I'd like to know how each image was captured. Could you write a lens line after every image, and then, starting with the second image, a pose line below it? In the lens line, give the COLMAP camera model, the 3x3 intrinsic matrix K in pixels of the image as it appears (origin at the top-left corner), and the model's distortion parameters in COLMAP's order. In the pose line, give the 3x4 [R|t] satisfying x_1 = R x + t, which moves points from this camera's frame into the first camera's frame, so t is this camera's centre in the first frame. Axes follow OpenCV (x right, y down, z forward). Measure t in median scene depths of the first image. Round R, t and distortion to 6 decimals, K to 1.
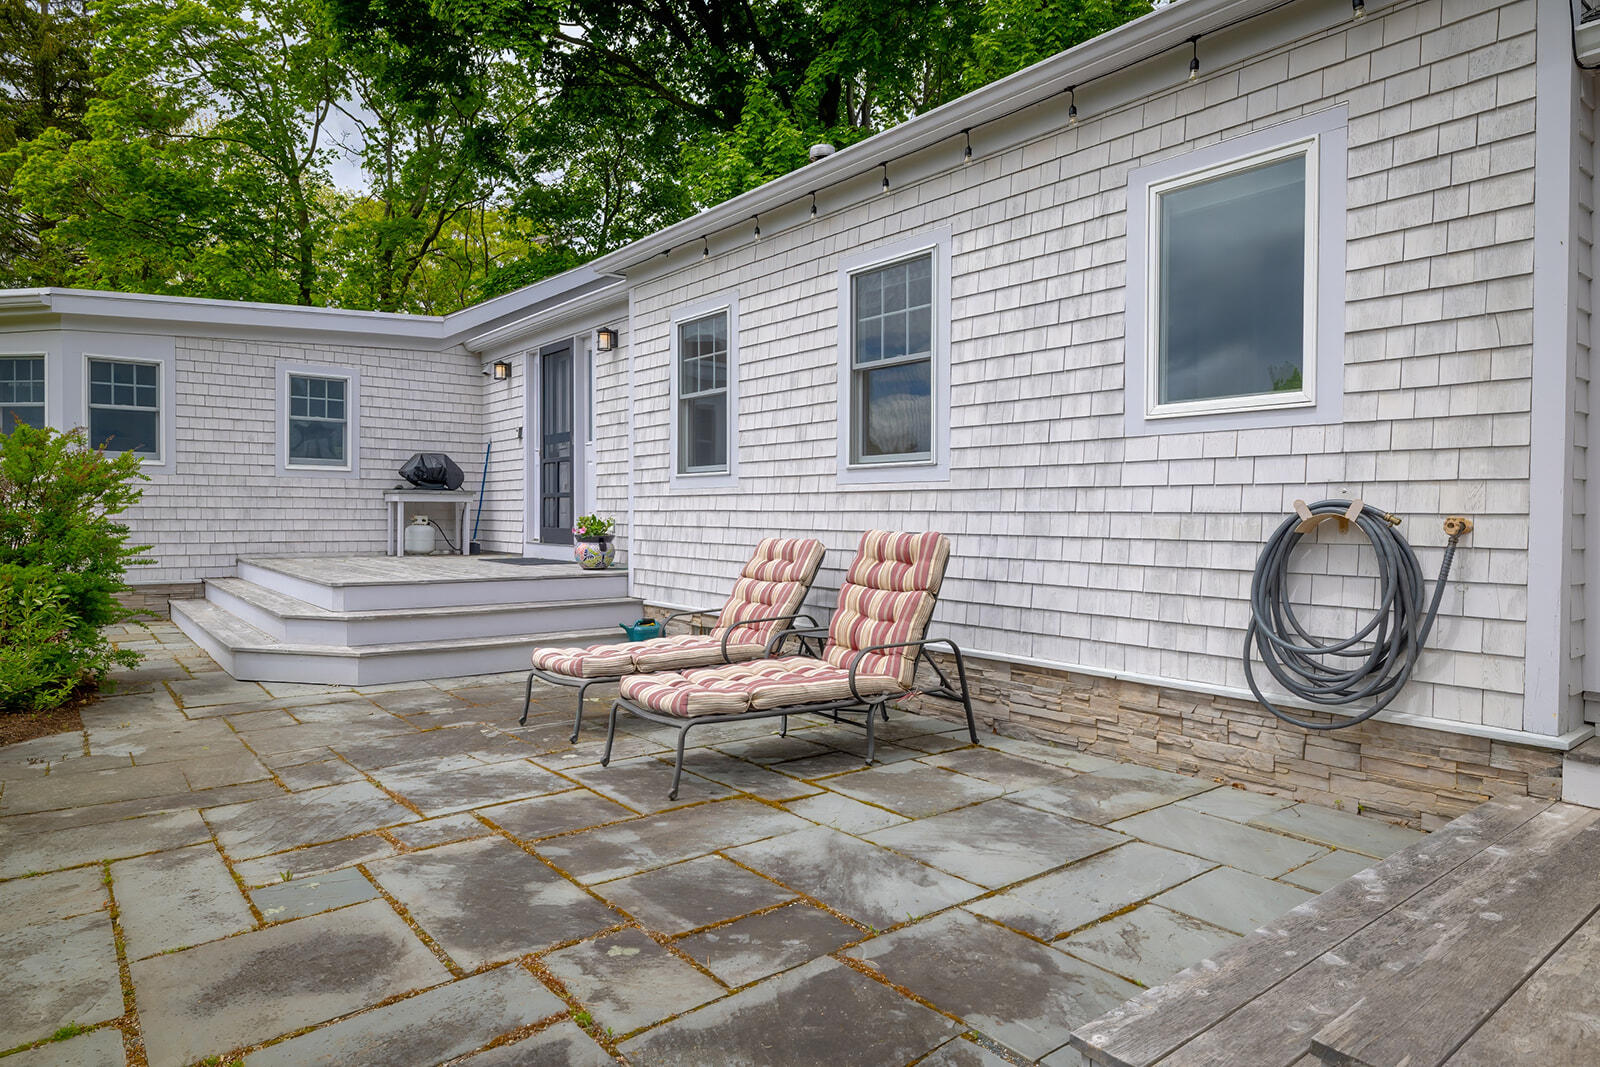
lens RADIAL K [[941.7, 0, 785.7], [0, 941.7, 533.0], [0, 0, 1]] dist [-0.004876, 0.002153]
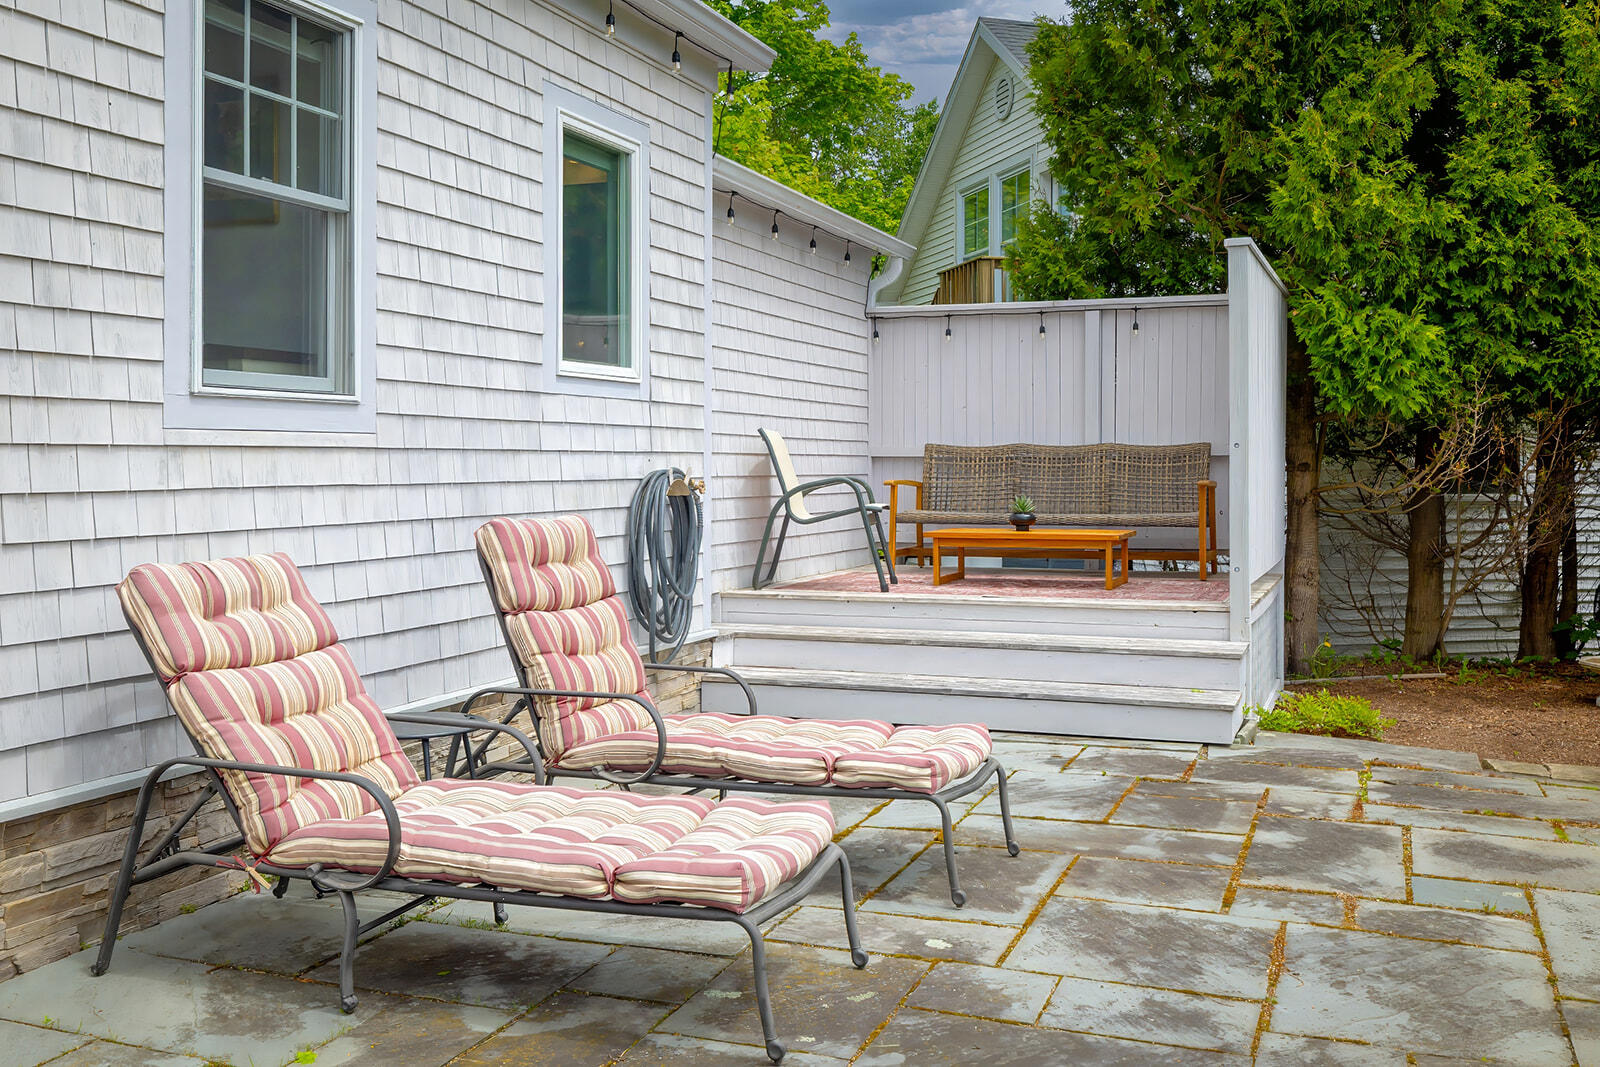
lens RADIAL K [[1487.0, 0, 796.0], [0, 1487.0, 523.2], [0, 0, 1]] dist [-0.068159, 0.000000]
pose [[-0.495276, -0.035373, 0.868016, -0.826792], [0.021924, 0.998344, 0.053193, -0.046012], [-0.868459, 0.045376, -0.493680, 1.330936]]
